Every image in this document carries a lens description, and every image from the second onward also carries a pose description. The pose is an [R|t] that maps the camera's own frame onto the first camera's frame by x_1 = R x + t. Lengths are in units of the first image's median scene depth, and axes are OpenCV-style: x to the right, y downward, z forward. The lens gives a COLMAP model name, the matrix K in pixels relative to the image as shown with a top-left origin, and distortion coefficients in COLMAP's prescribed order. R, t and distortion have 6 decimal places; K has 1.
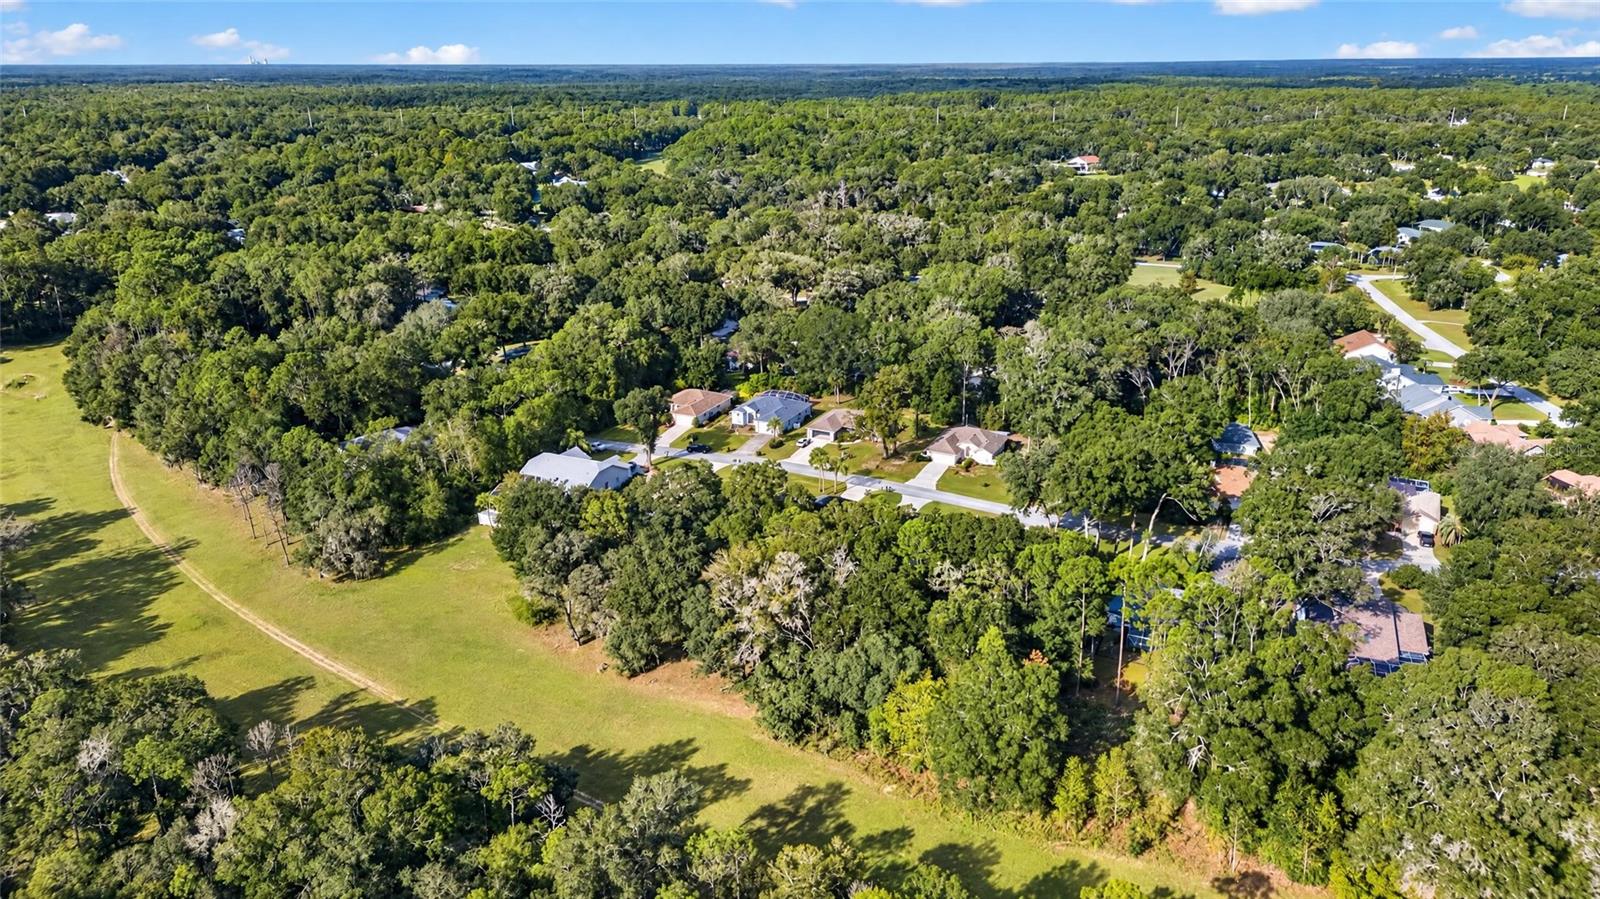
lens RADIAL K [[1126.2, 0, 800.0], [0, 1126.2, 449.5], [0, 0, 1]] dist [0.079318, -0.087797]
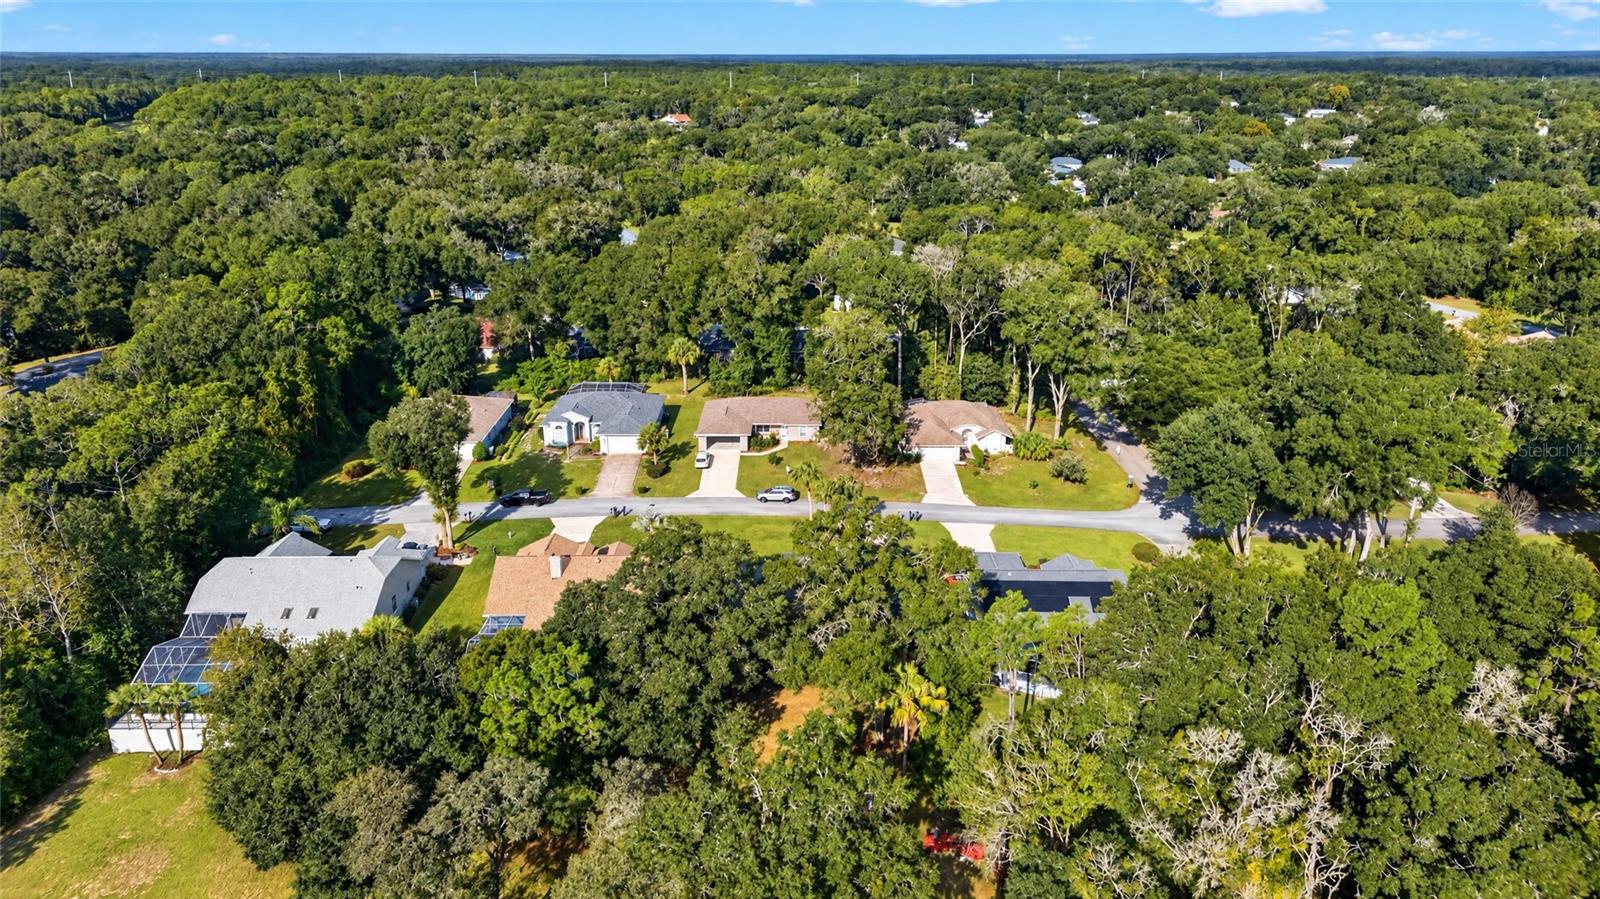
lens RADIAL K [[1126.2, 0, 800.0], [0, 1126.2, 449.5], [0, 0, 1]] dist [0.079318, -0.087797]
pose [[0.908224, -0.132308, 0.397019, -0.189971], [0.130977, 0.990913, 0.030603, -0.023605], [-0.397460, 0.024206, 0.917300, 0.467408]]
